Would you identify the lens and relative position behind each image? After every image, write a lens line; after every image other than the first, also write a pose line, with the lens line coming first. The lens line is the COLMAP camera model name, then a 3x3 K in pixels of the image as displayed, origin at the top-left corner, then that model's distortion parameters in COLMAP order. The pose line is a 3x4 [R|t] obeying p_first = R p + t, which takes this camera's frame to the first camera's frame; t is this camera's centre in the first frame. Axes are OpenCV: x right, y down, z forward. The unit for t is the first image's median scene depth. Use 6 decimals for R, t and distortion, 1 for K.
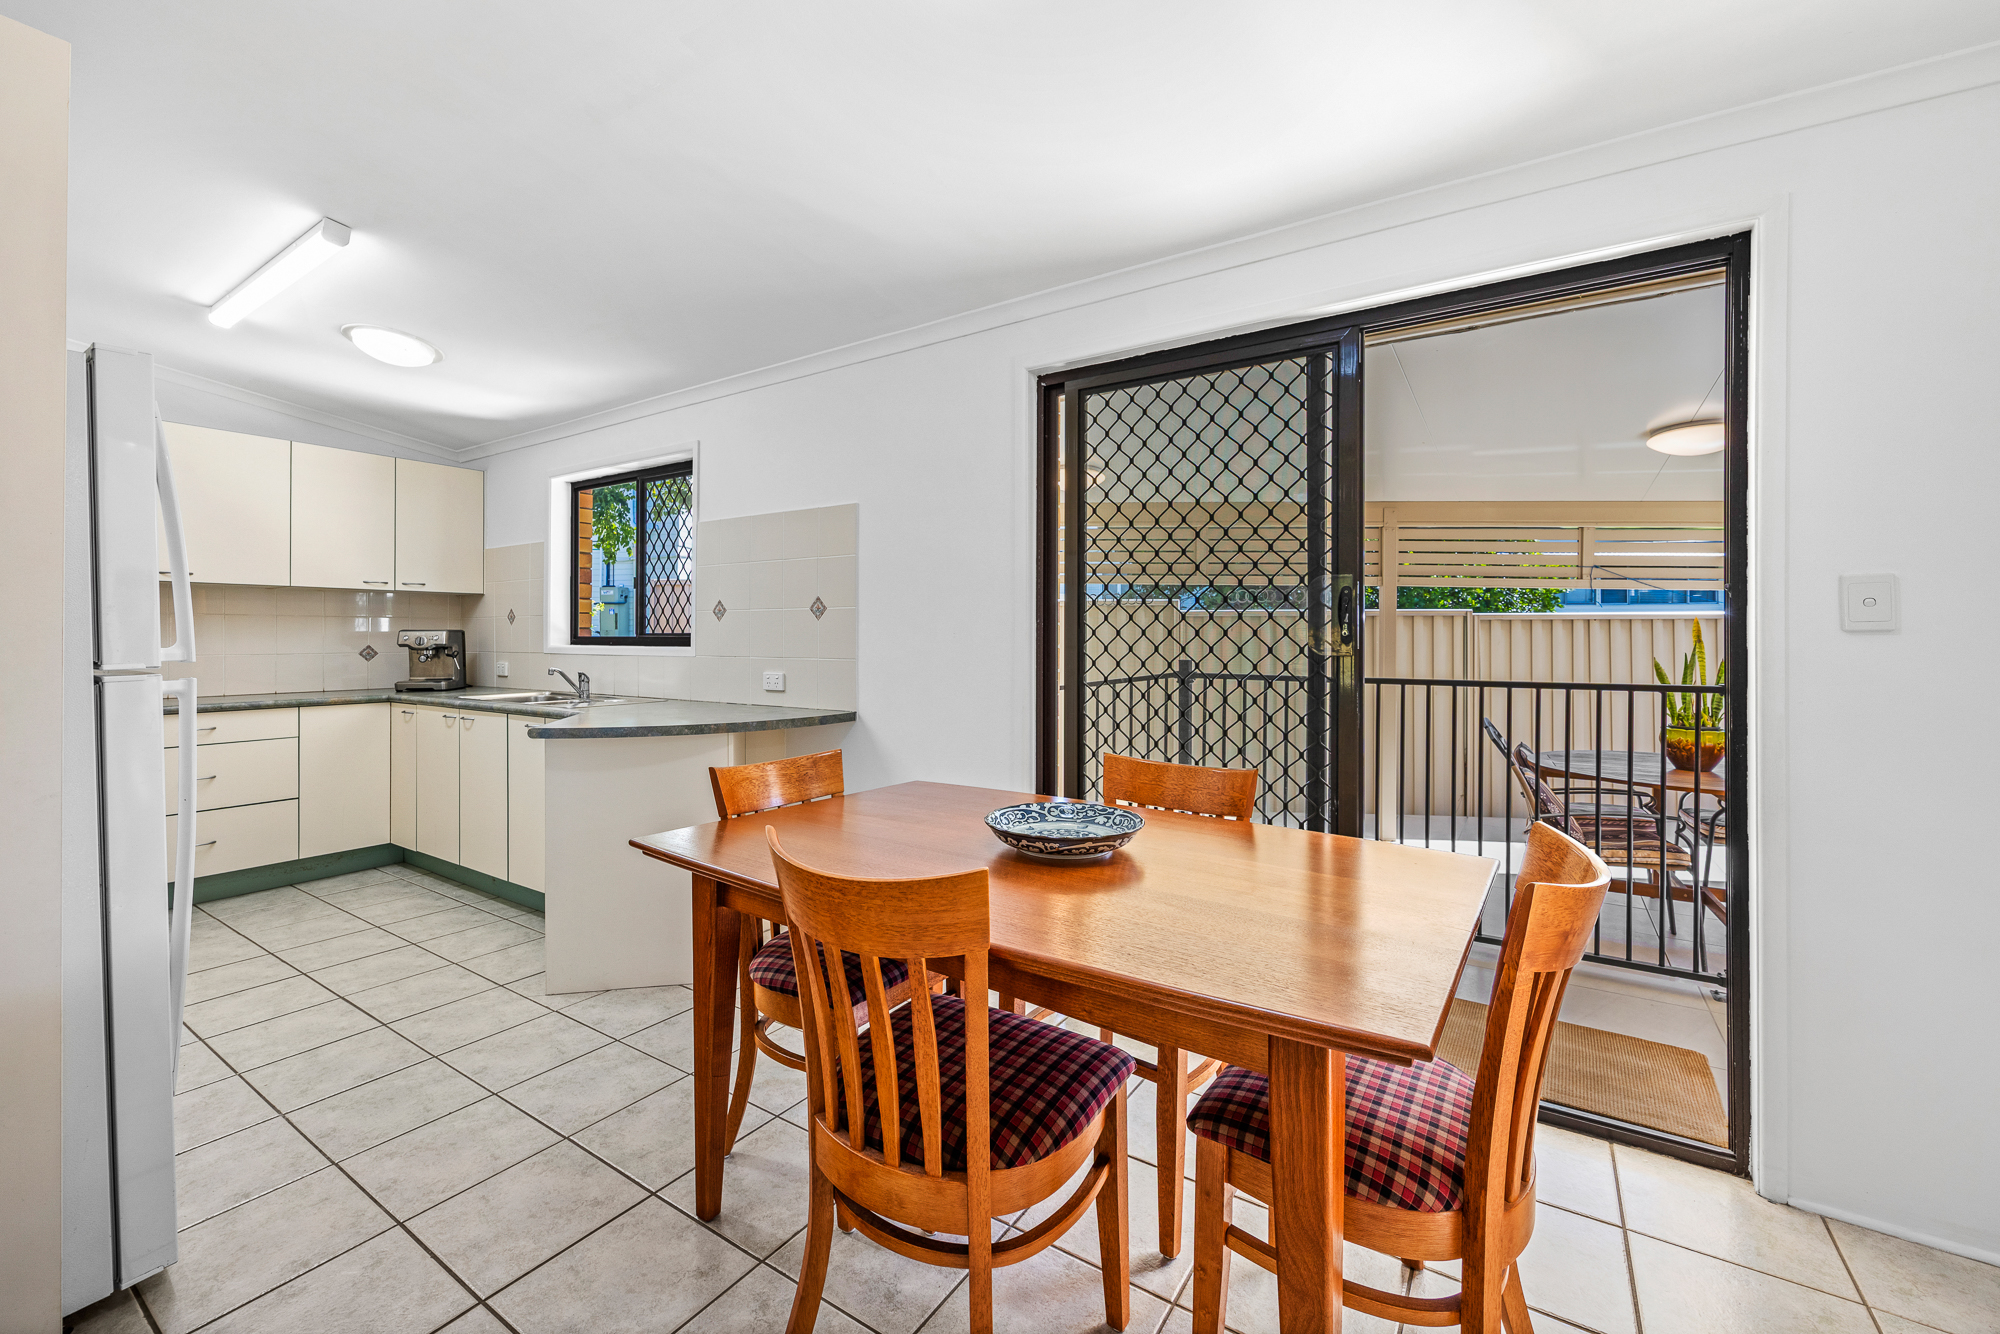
lens RADIAL K [[815.1, 0, 980.6], [0, 815.1, 638.3], [0, 0, 1]] dist [-0.000989, 0.000196]
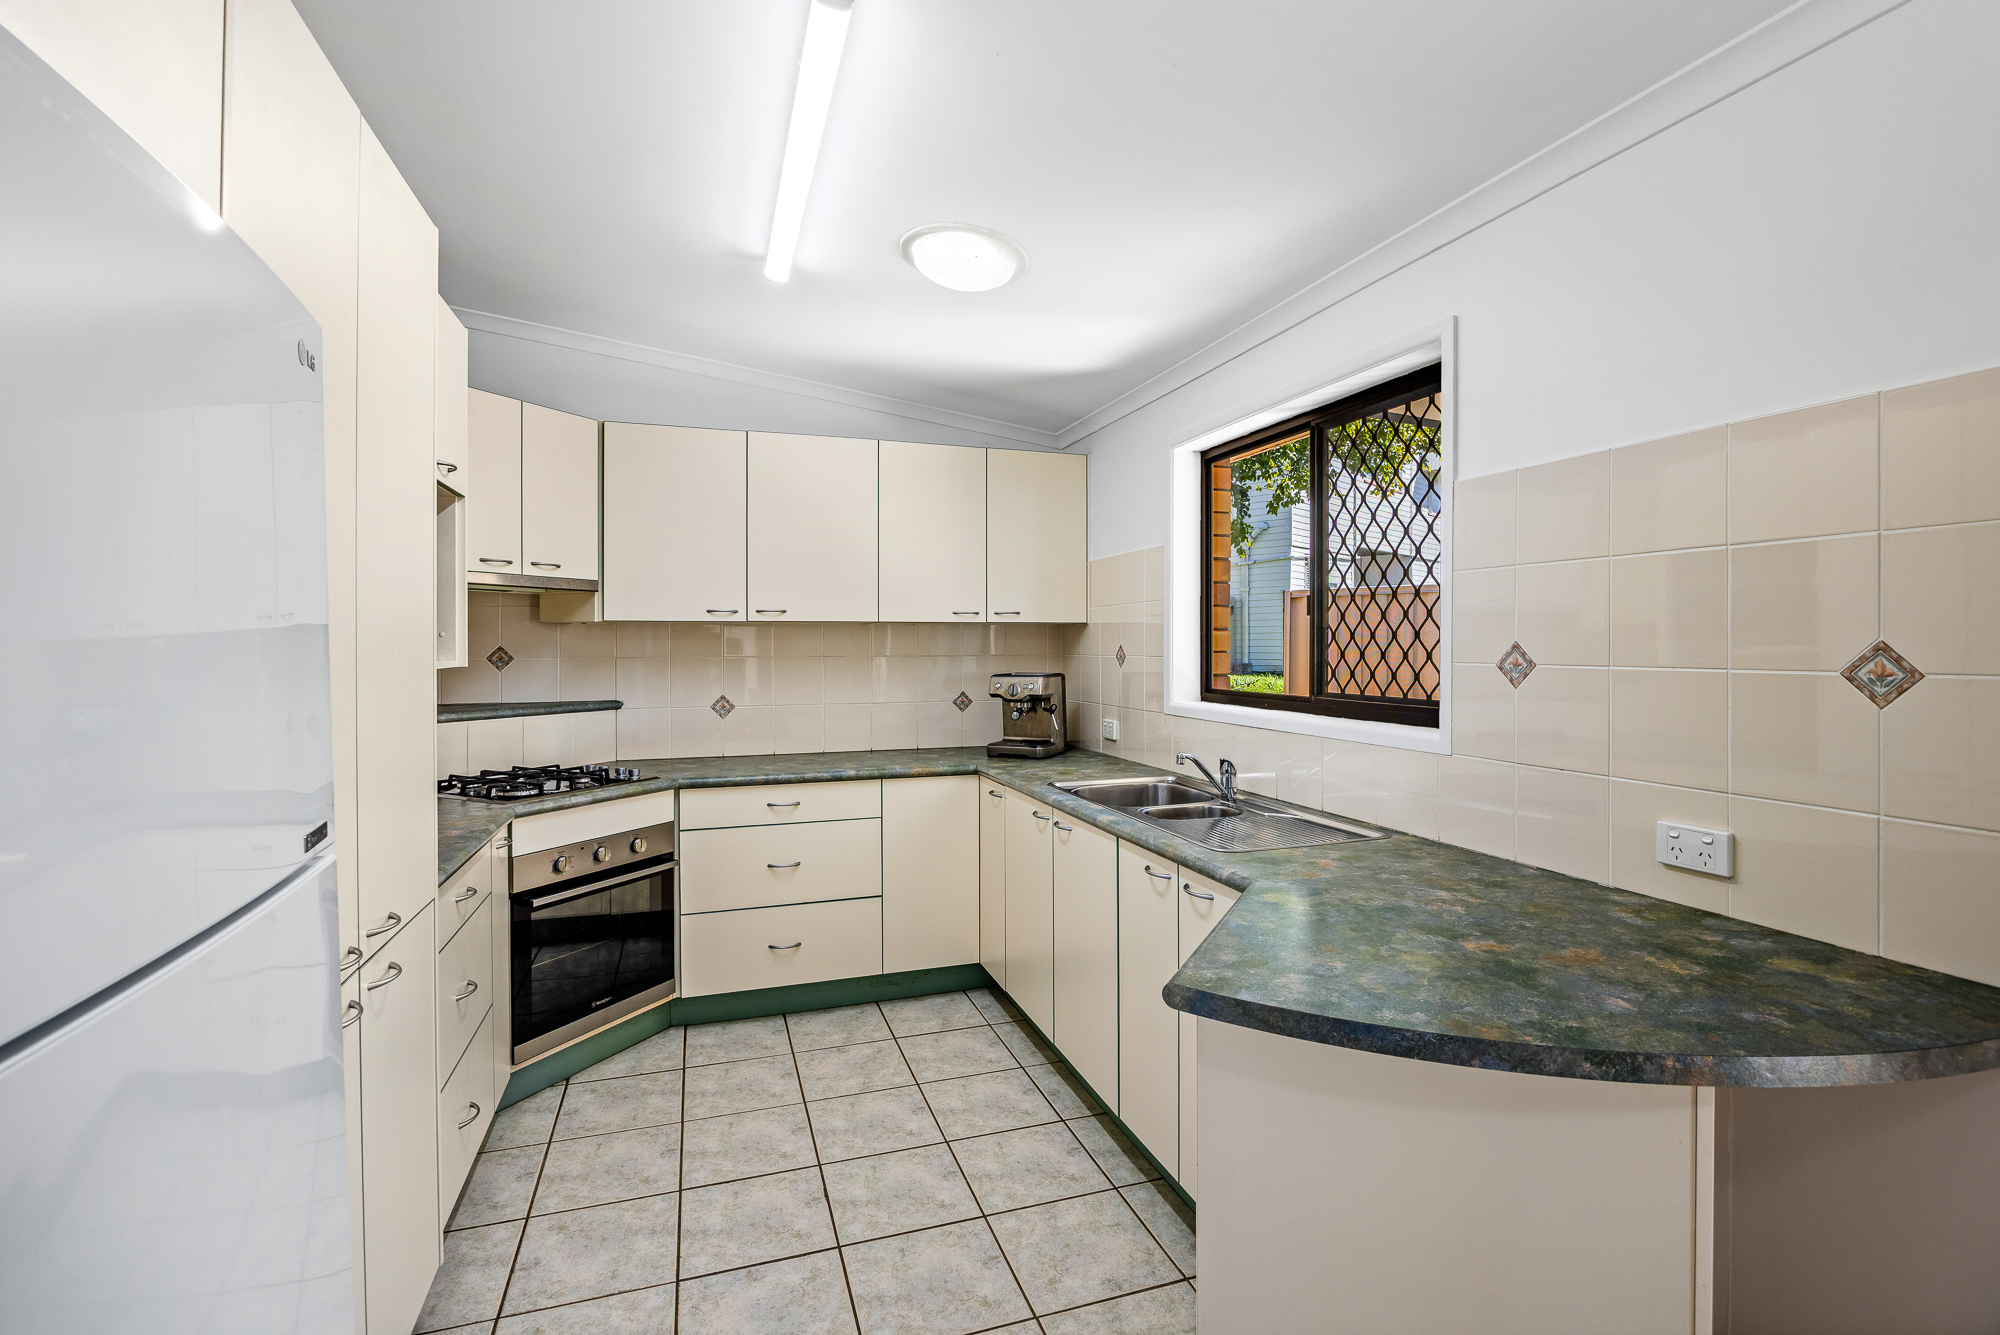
lens RADIAL K [[905.0, 0, 1001.5], [0, 905.0, 637.4], [0, 0, 1]] dist [-0.001797, -0.000140]
pose [[0.796084, -0.006768, -0.605148, -0.262579], [0.002626, 0.999967, -0.007730, -0.050826], [0.605181, 0.004564, 0.796075, 0.447924]]
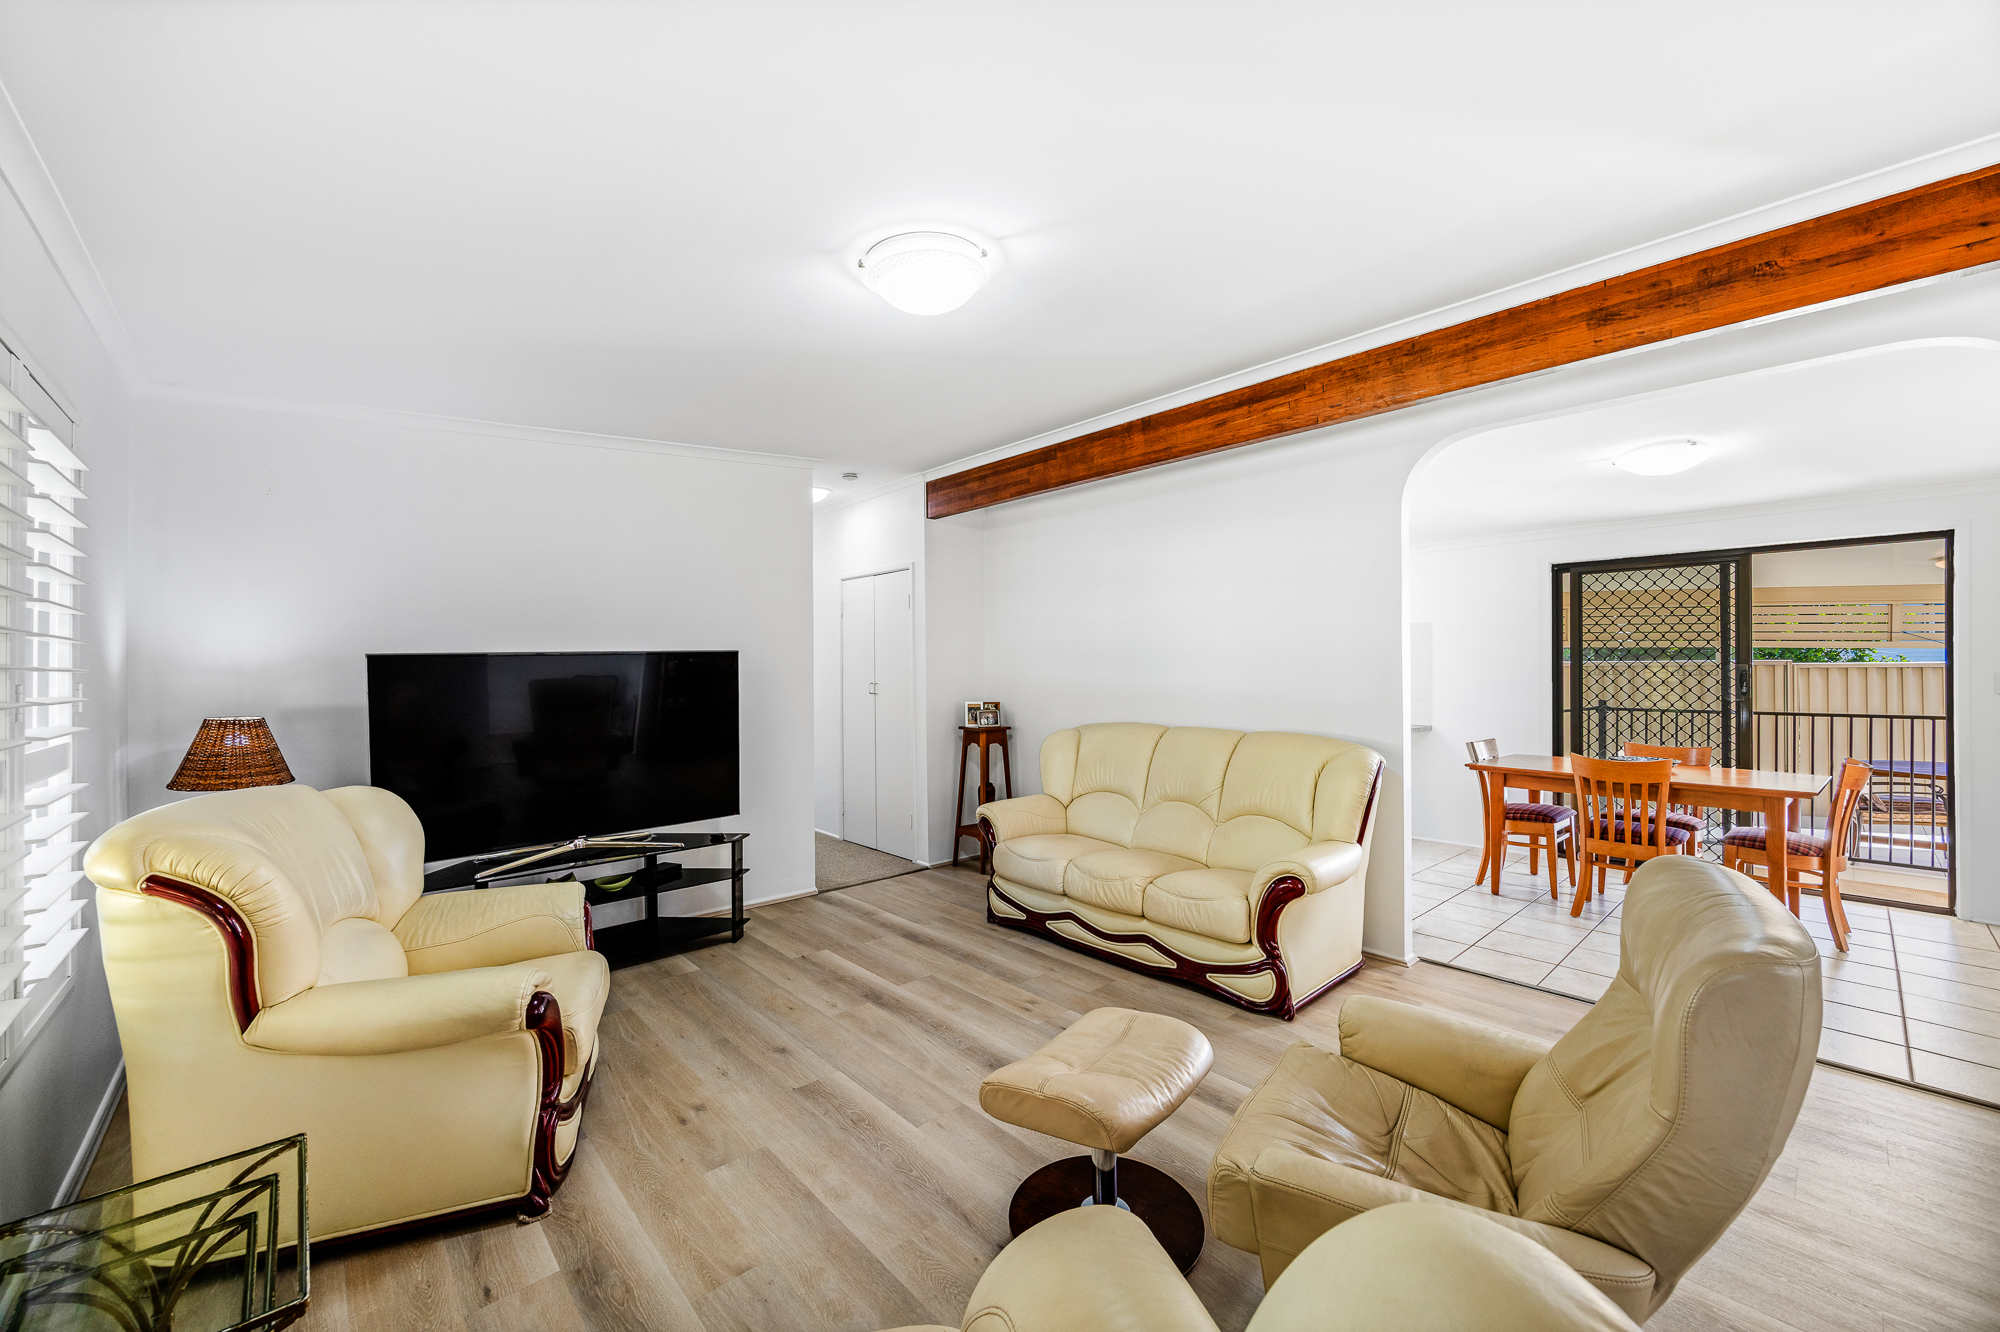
lens RADIAL K [[770.0, 0, 1006.4], [0, 770.0, 669.7], [0, 0, 1]] dist [0.001504, 0.000313]
pose [[0.971812, -0.008112, -0.235618, -0.681404], [0.008470, 0.999964, 0.000507, -0.055166], [0.235605, -0.002488, 0.971846, -1.025206]]
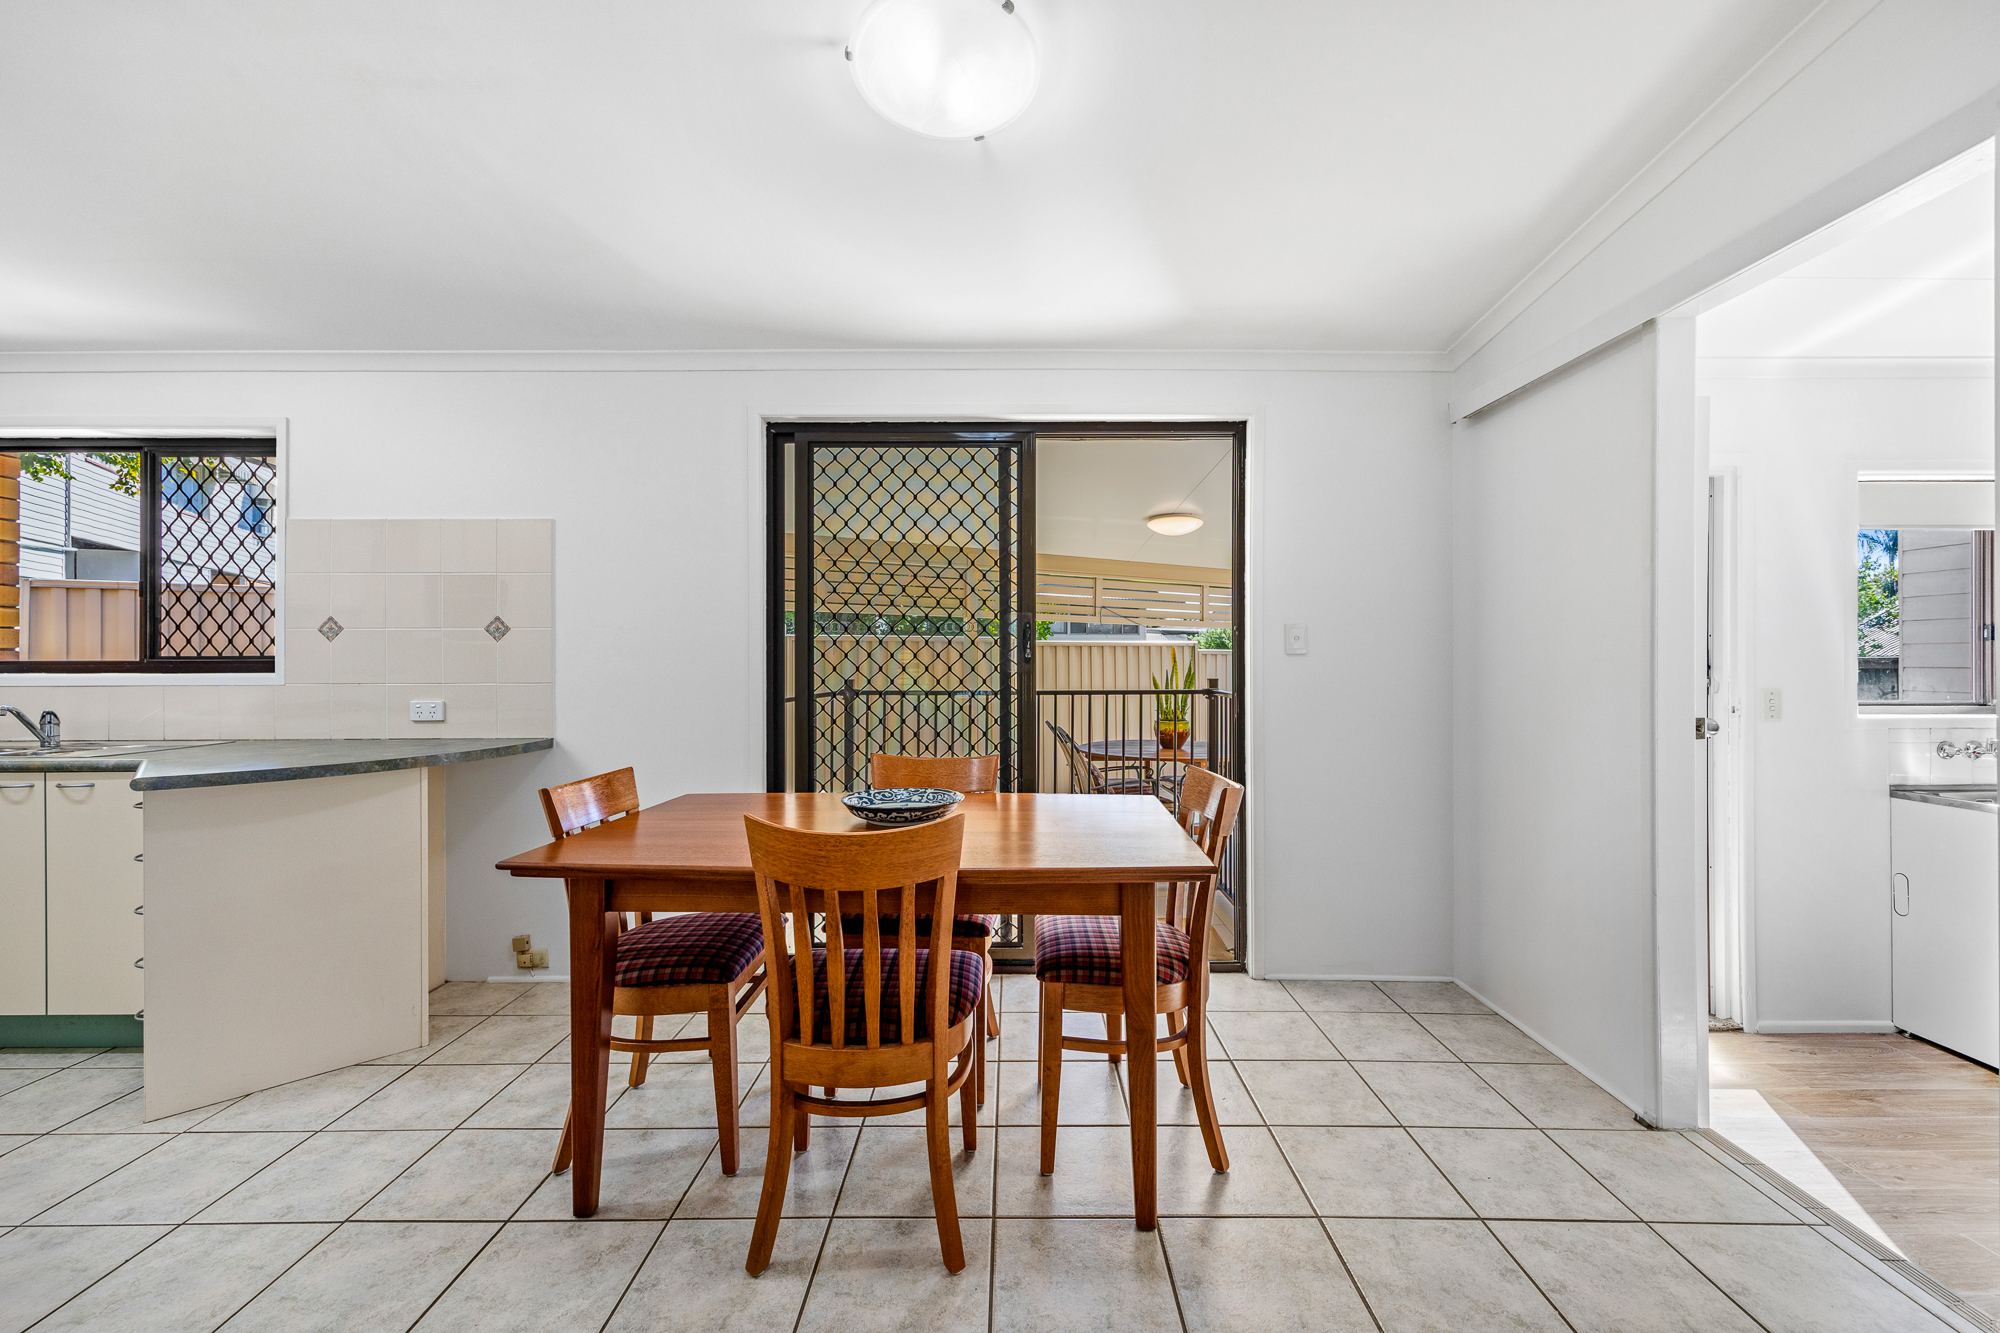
lens RADIAL K [[826.5, 0, 1000.0], [0, 826.5, 666.5], [0, 0, 1]] dist [0.010397, 0.000394]
pose [[0.834230, -0.006804, 0.551374, -0.238634], [0.004035, 0.999972, 0.006236, 0.002079], [-0.551402, -0.002977, 0.834235, -0.090103]]
